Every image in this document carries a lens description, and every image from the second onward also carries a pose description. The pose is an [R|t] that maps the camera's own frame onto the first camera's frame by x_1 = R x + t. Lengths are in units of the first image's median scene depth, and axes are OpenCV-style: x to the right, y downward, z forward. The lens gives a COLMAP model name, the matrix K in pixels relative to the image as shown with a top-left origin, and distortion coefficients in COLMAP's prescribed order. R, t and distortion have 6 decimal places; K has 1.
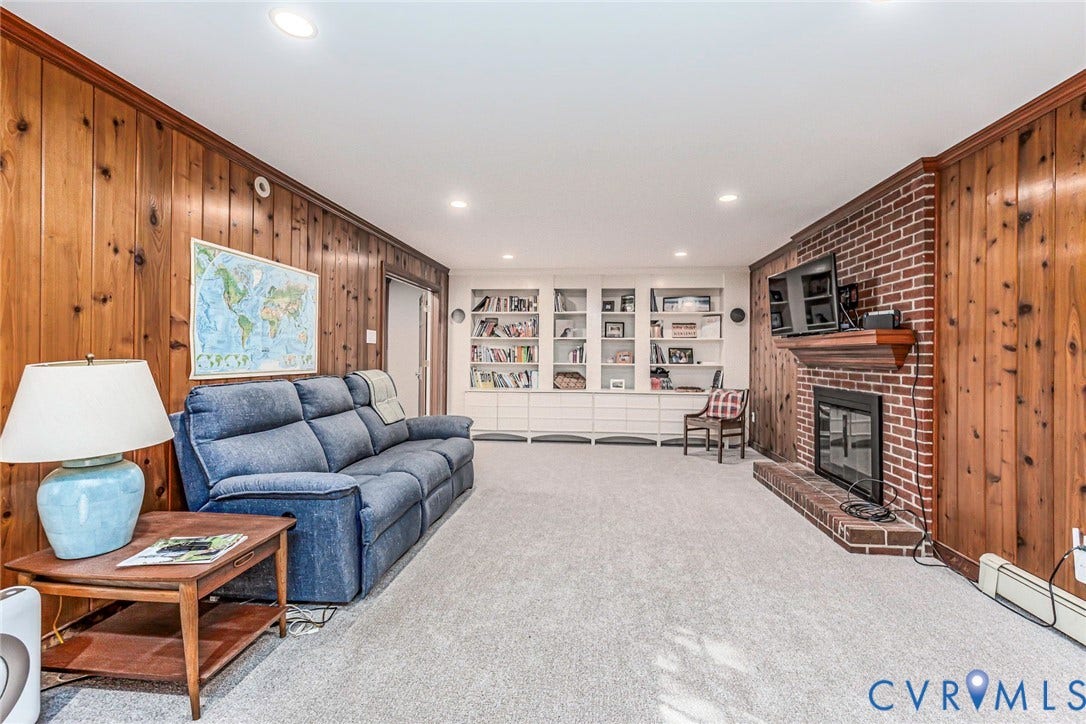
lens RADIAL K [[443.5, 0, 545.2], [0, 443.5, 357.2], [0, 0, 1]] dist [-0.001881, -0.000294]
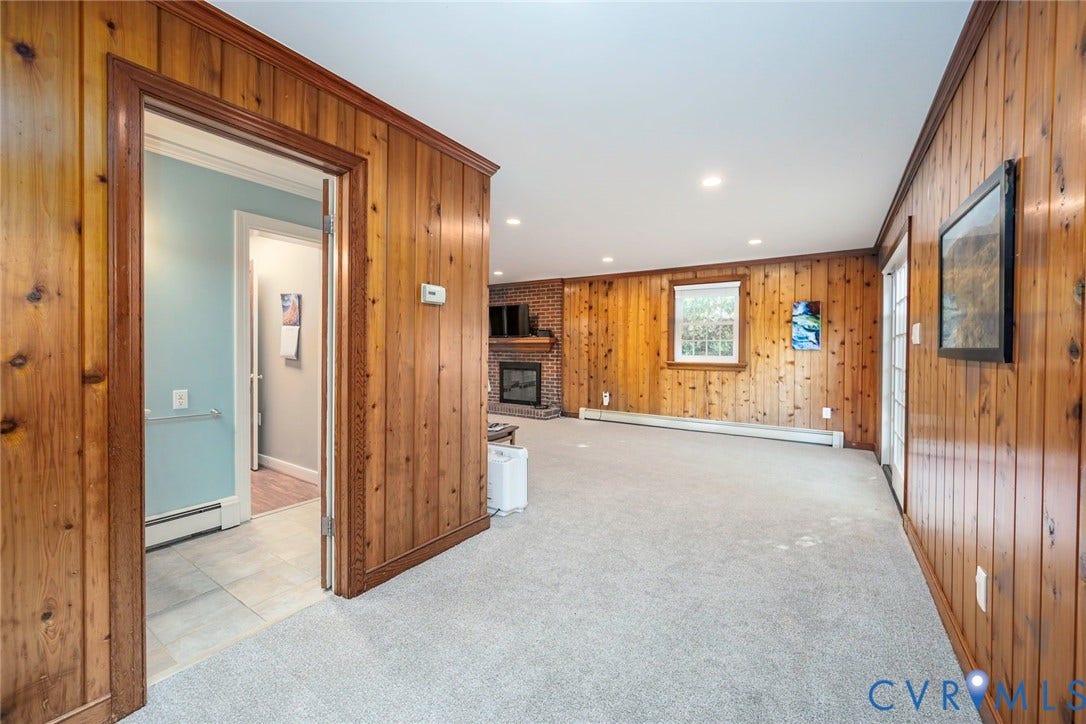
lens RADIAL K [[443.5, 0, 539.7], [0, 443.5, 357.8], [0, 0, 1]] dist [-0.001881, -0.000294]
pose [[0.461634, -0.009411, 0.887020, -1.707604], [-0.006152, 0.999886, 0.013811, 0.026648], [-0.887049, -0.011833, 0.461524, -0.198982]]
